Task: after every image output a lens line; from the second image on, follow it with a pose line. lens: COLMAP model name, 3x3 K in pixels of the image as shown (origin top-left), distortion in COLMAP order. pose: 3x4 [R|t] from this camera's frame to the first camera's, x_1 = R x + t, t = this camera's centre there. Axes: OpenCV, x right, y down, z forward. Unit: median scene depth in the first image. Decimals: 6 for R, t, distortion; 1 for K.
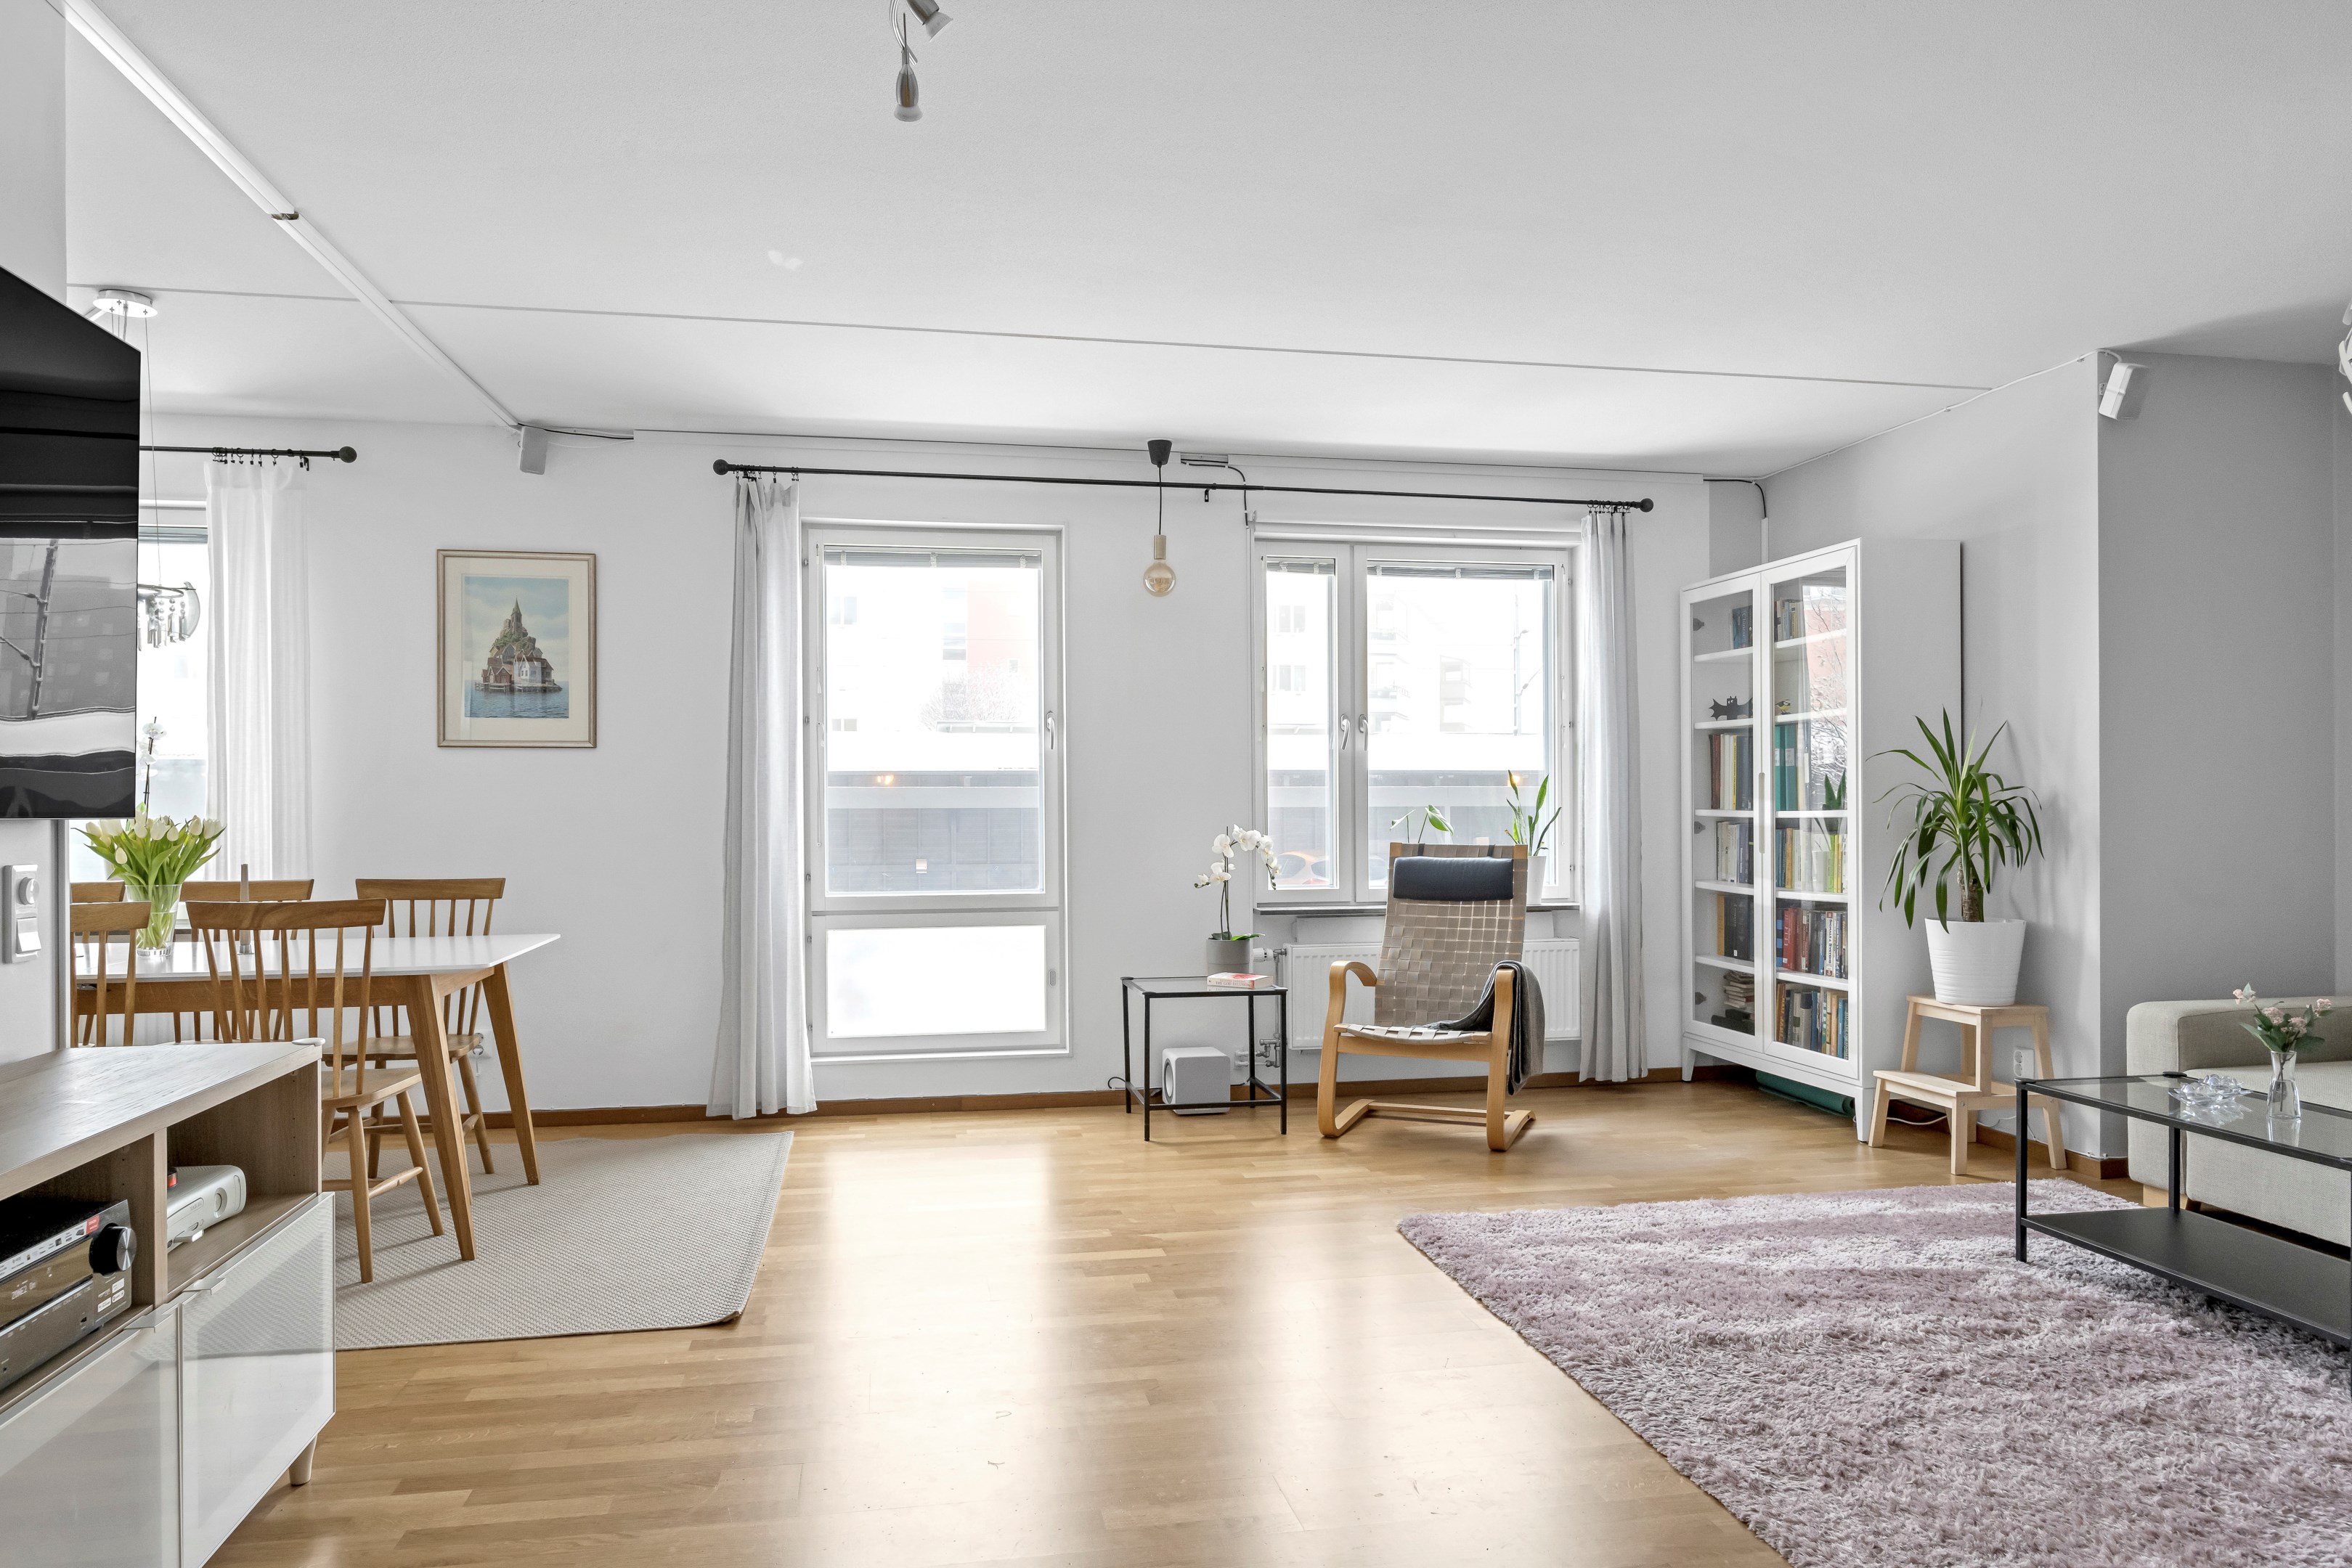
lens RADIAL K [[1602.4, 0, 1210.2], [0, 1602.4, 804.2], [0, 0, 1]] dist [-0.006148, 0.004057]
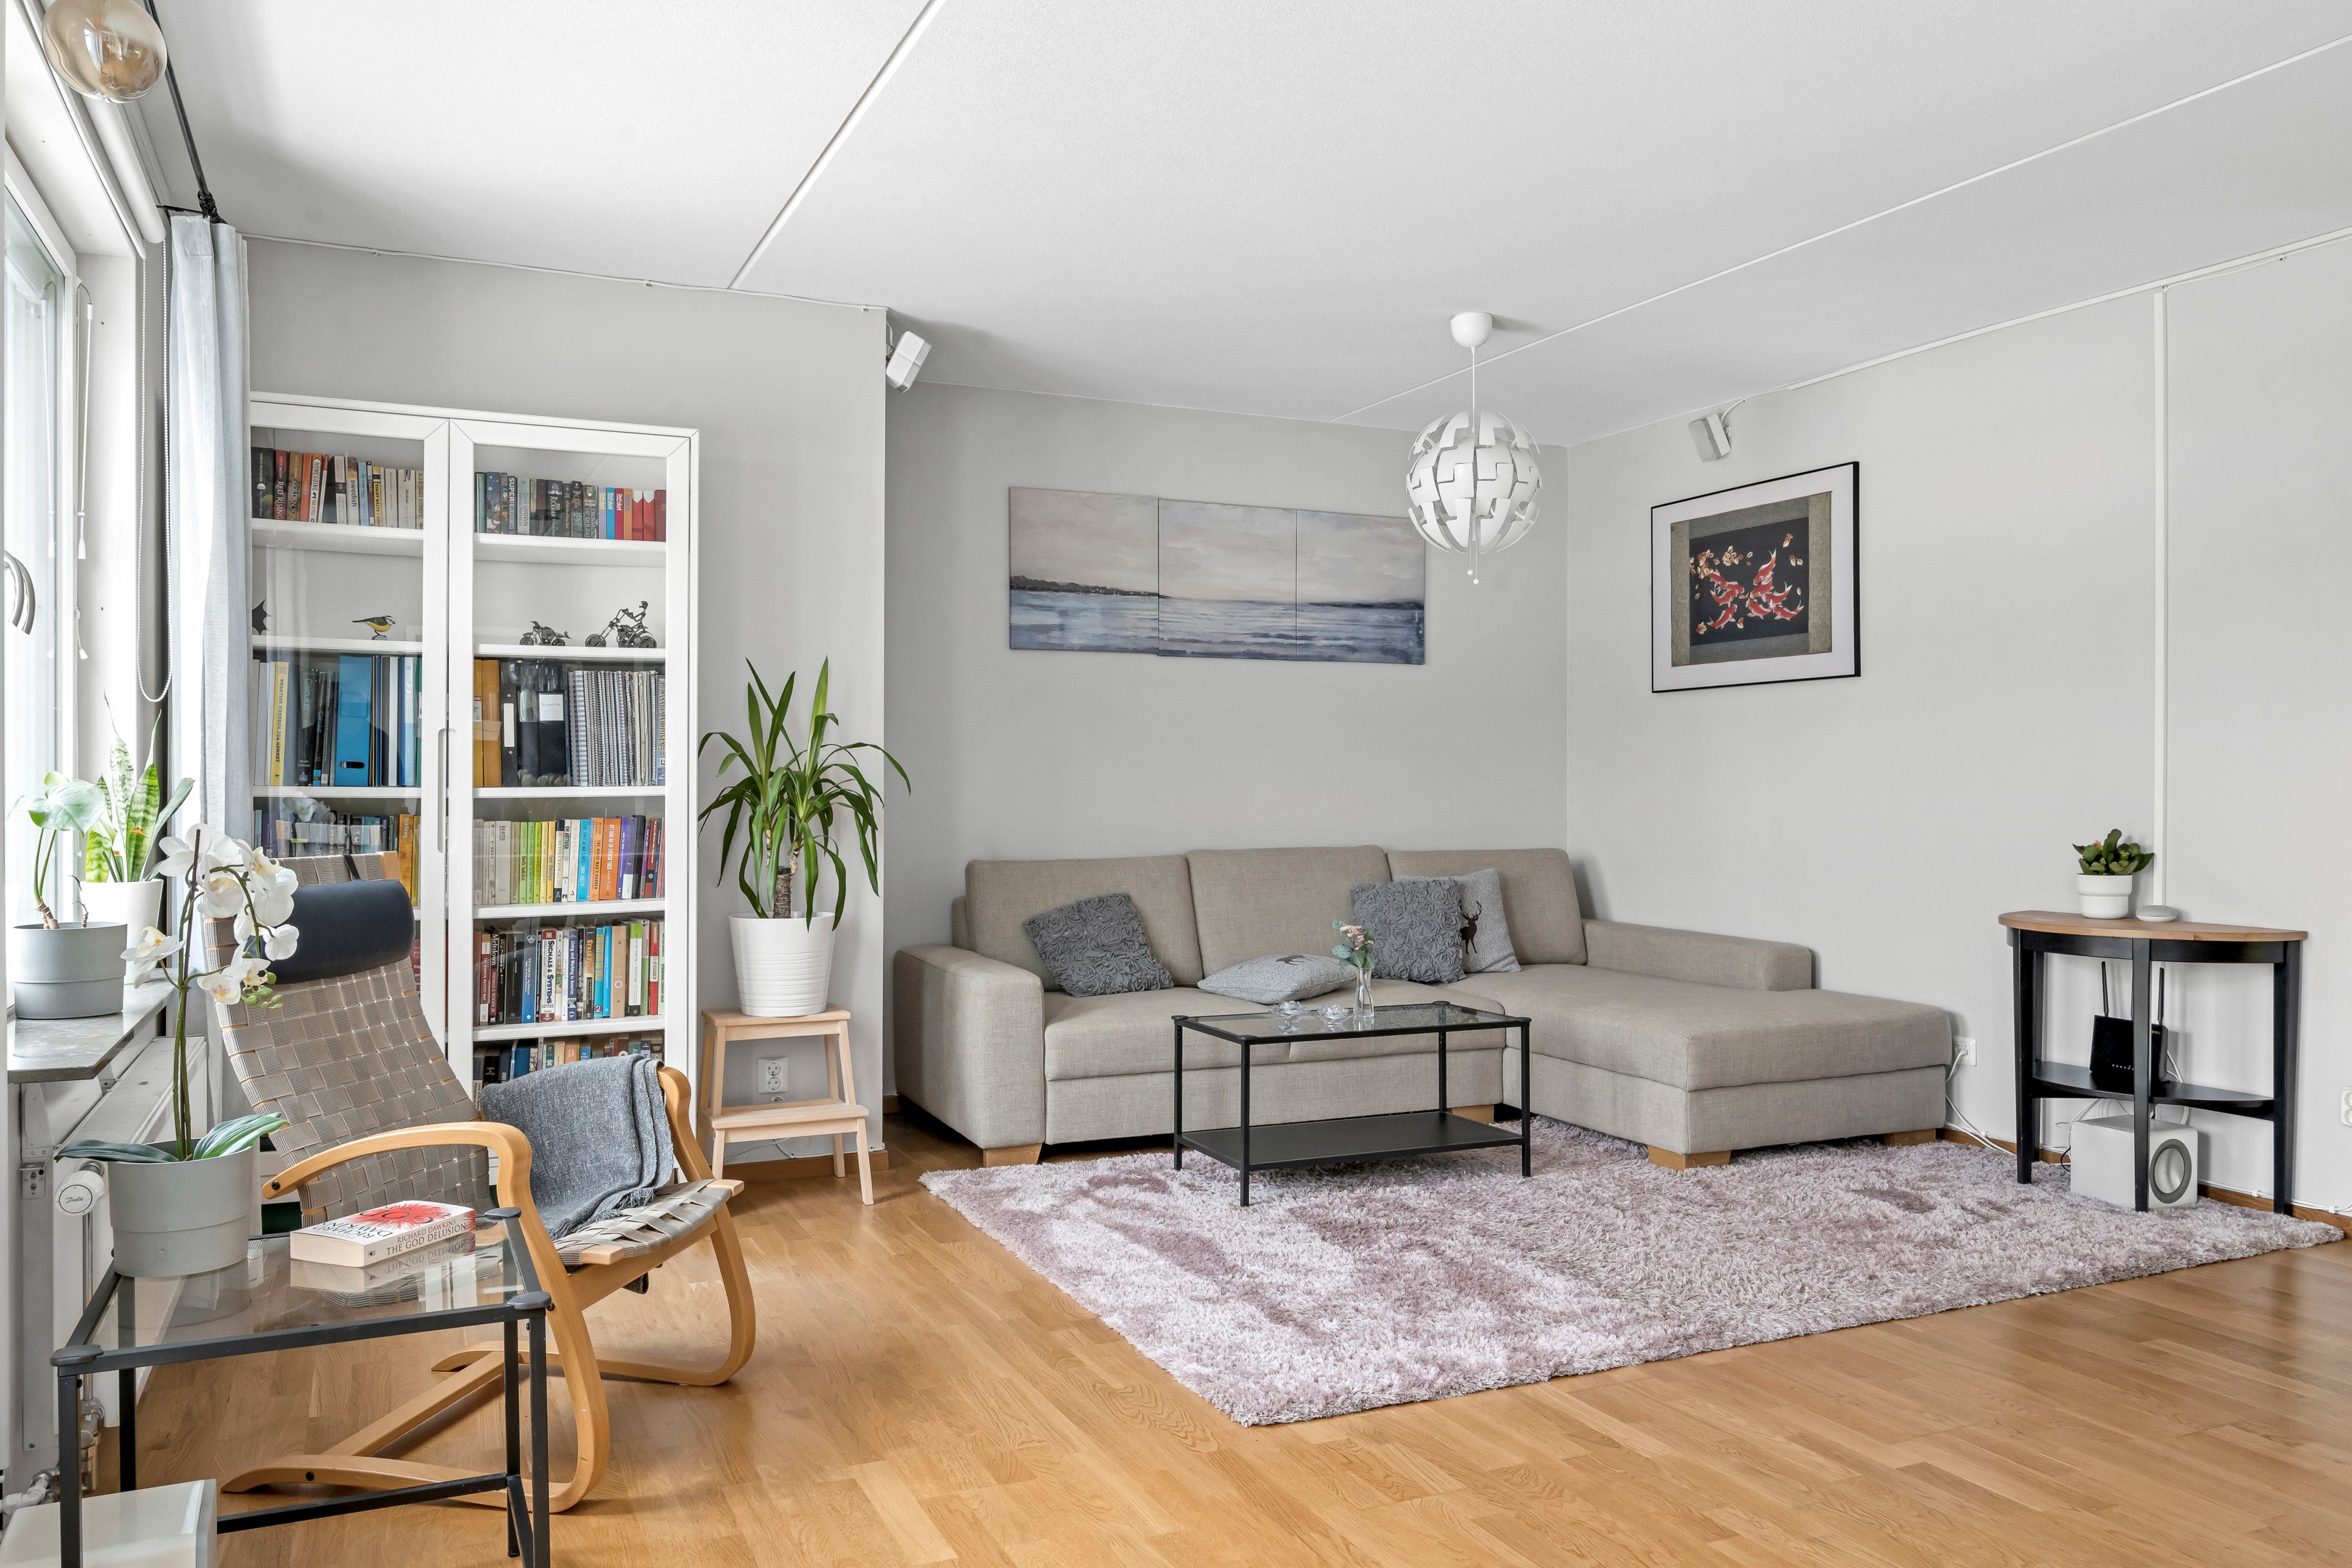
lens RADIAL K [[1702.6, 0, 1176.0], [0, 1702.6, 789.2], [0, 0, 1]] dist [-0.003383, 0.001024]
pose [[-0.223907, 0.002440, 0.974607, -0.416857], [-0.001702, 0.999994, -0.002895, 0.006872], [-0.974609, -0.002307, -0.223902, 0.915802]]
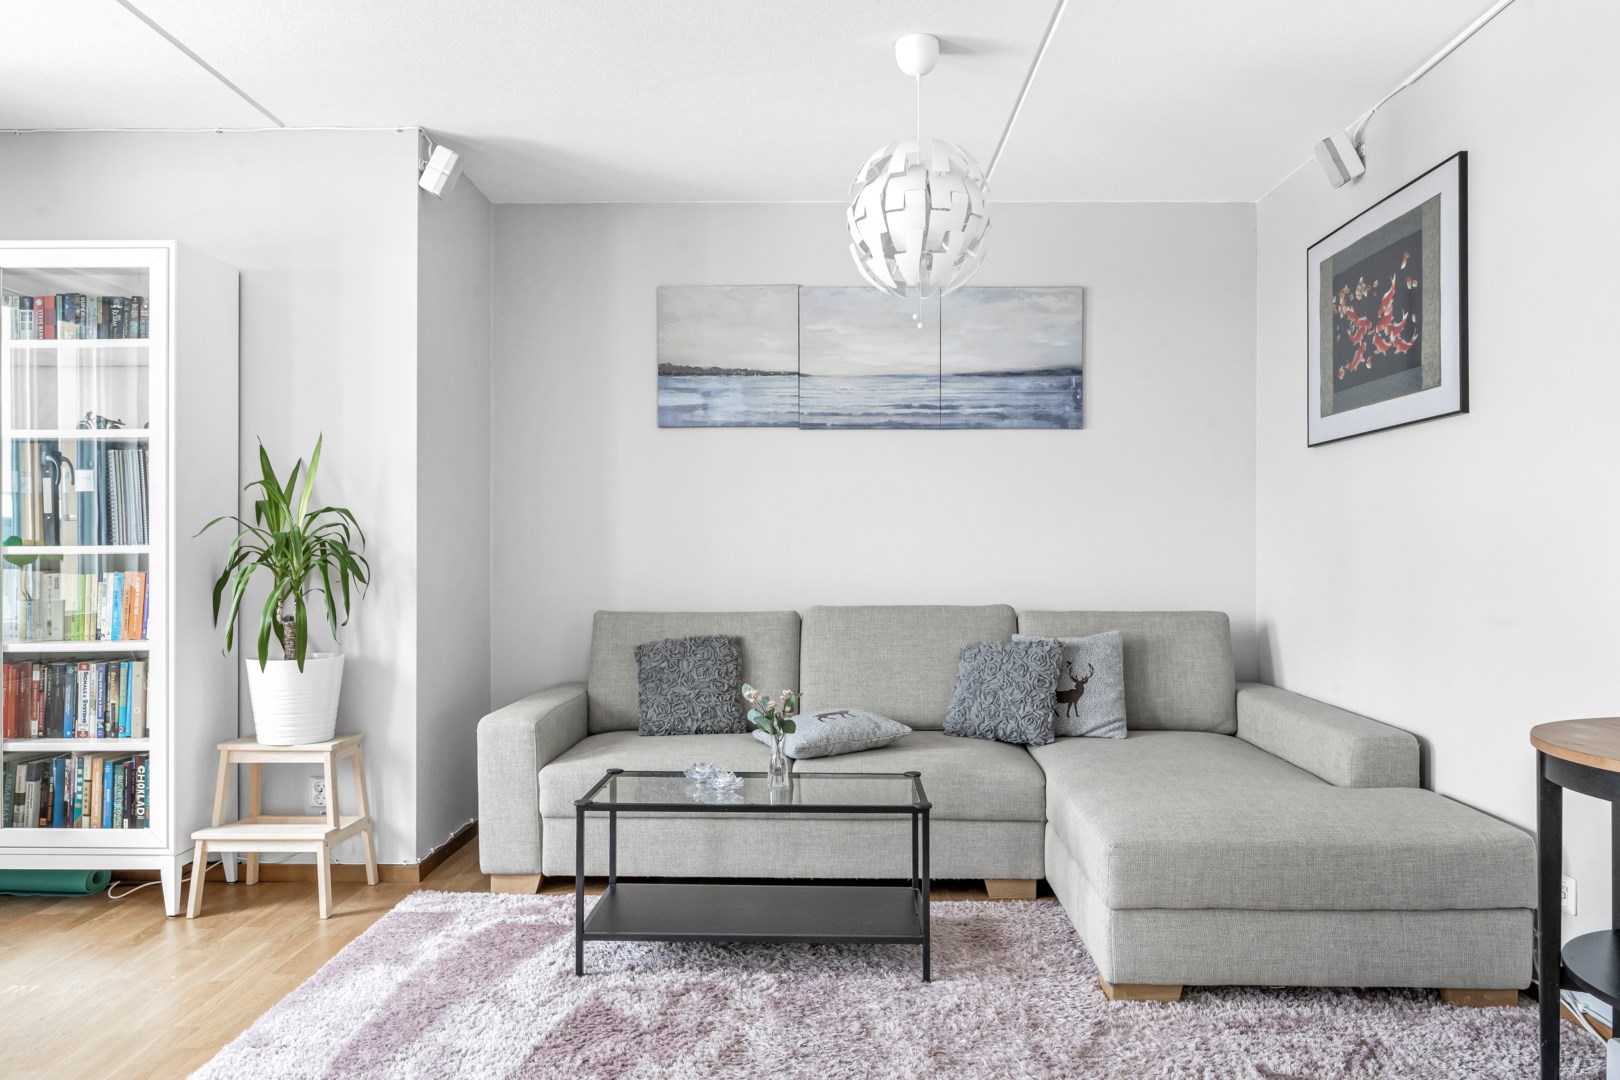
lens RADIAL K [[1172.9, 0, 784.4], [0, 1172.9, 545.3], [0, 0, 1]] dist [-0.003383, 0.001024]
pose [[0.209869, 0.008864, 0.977689, -0.154202], [-0.004979, 0.999956, -0.007997, 0.007164], [-0.977717, -0.003190, 0.209904, 0.504806]]
